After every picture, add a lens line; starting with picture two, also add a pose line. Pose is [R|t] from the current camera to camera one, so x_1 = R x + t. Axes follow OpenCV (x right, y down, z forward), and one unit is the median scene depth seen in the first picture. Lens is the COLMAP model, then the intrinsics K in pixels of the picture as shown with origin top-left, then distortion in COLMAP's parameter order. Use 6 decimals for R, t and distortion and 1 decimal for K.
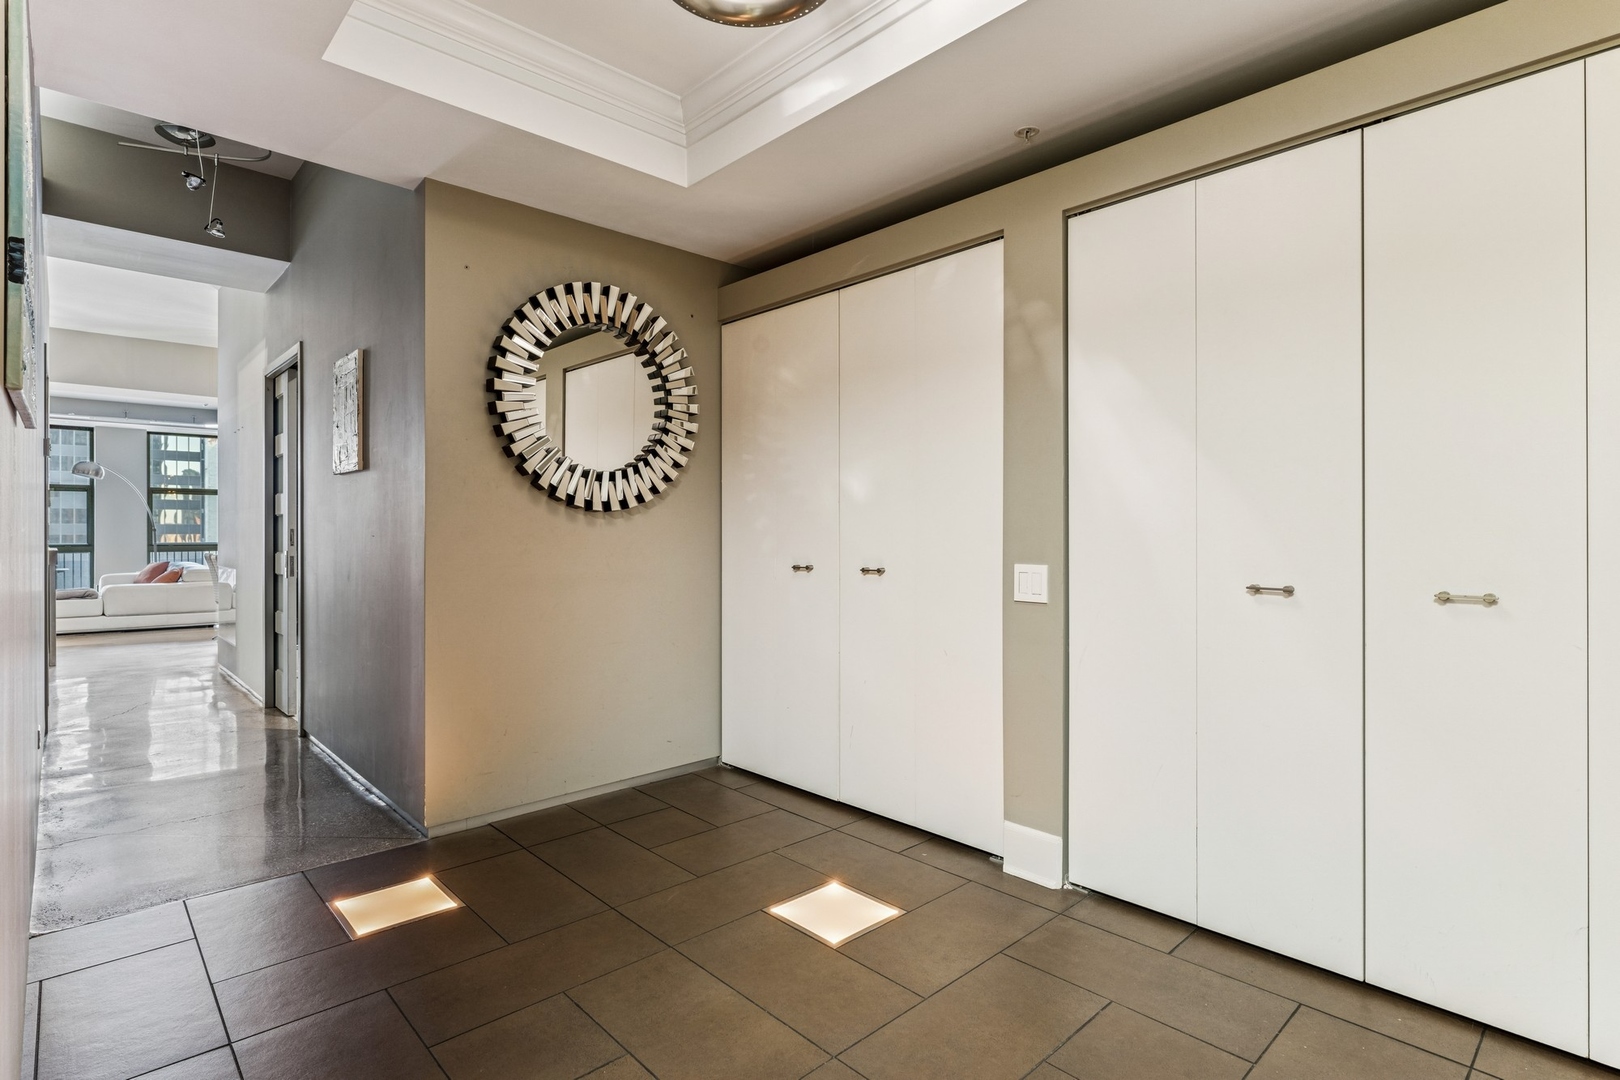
lens RADIAL K [[805.5, 0, 813.8], [0, 805.5, 535.1], [0, 0, 1]] dist [-0.001308, -0.000716]
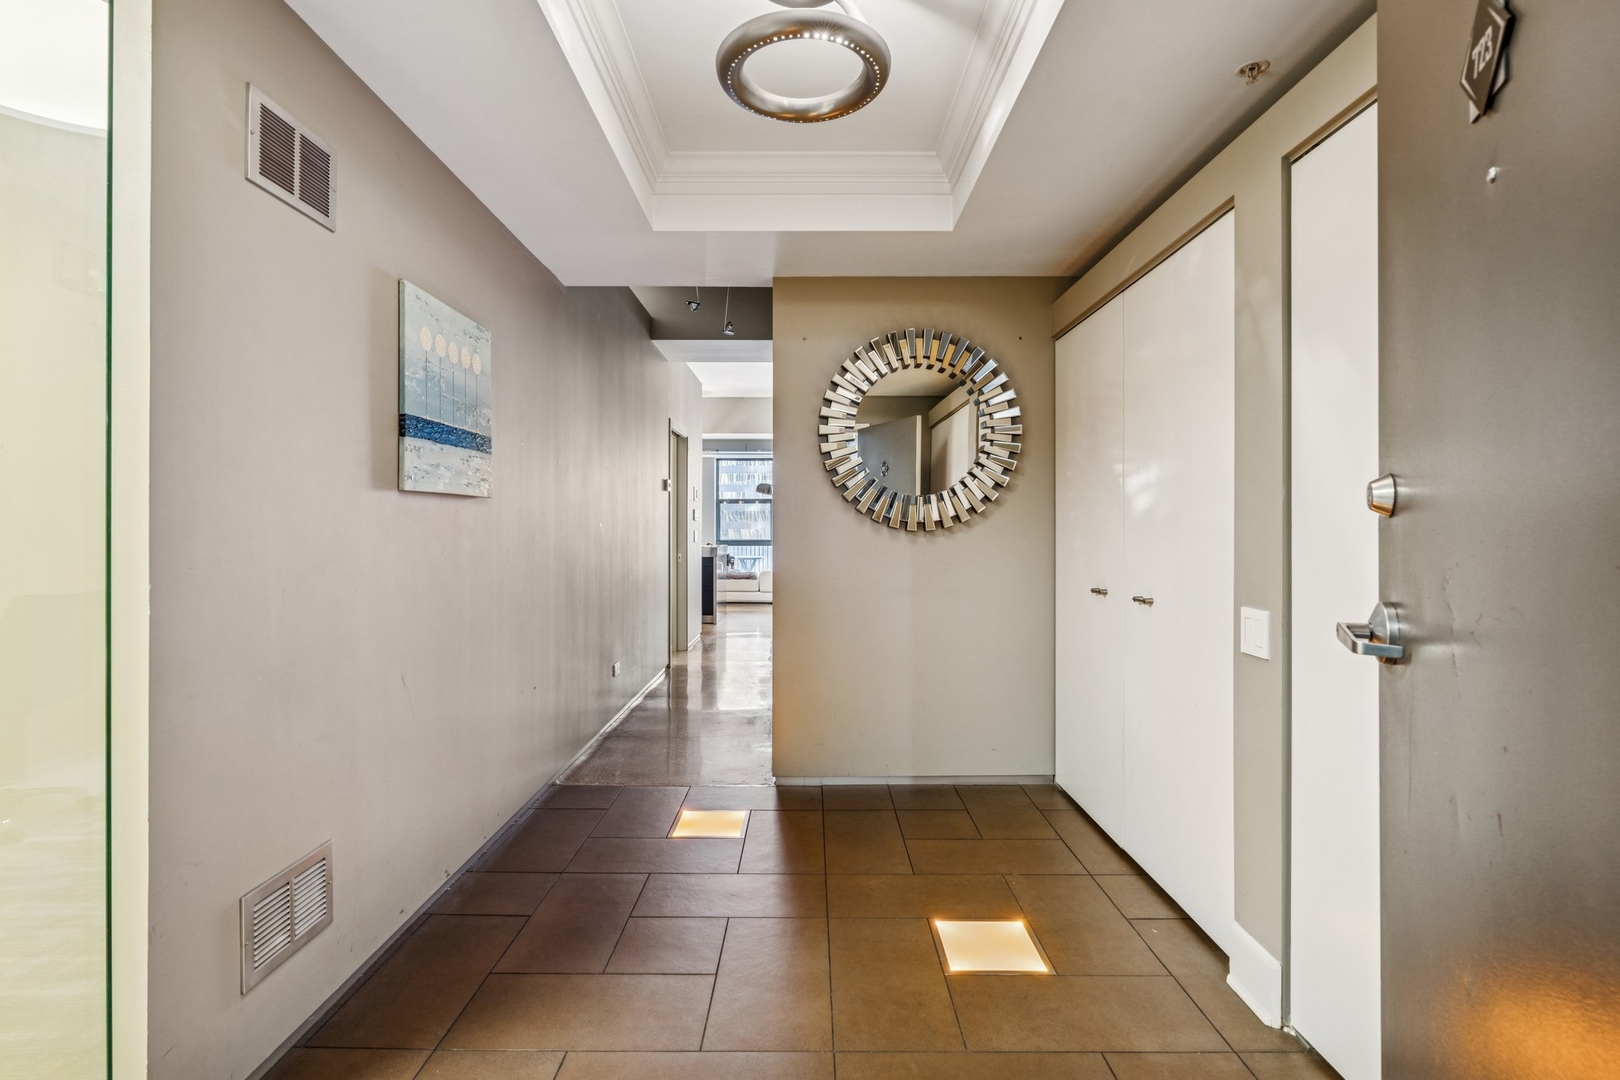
lens RADIAL K [[805.5, 0, 847.8], [0, 805.5, 525.0], [0, 0, 1]] dist [-0.001308, -0.000716]
pose [[0.725046, 0.002290, -0.688696, 0.477631], [-0.003106, 0.999995, 0.000055, -0.041285], [0.688693, 0.002099, 0.725050, 0.130996]]
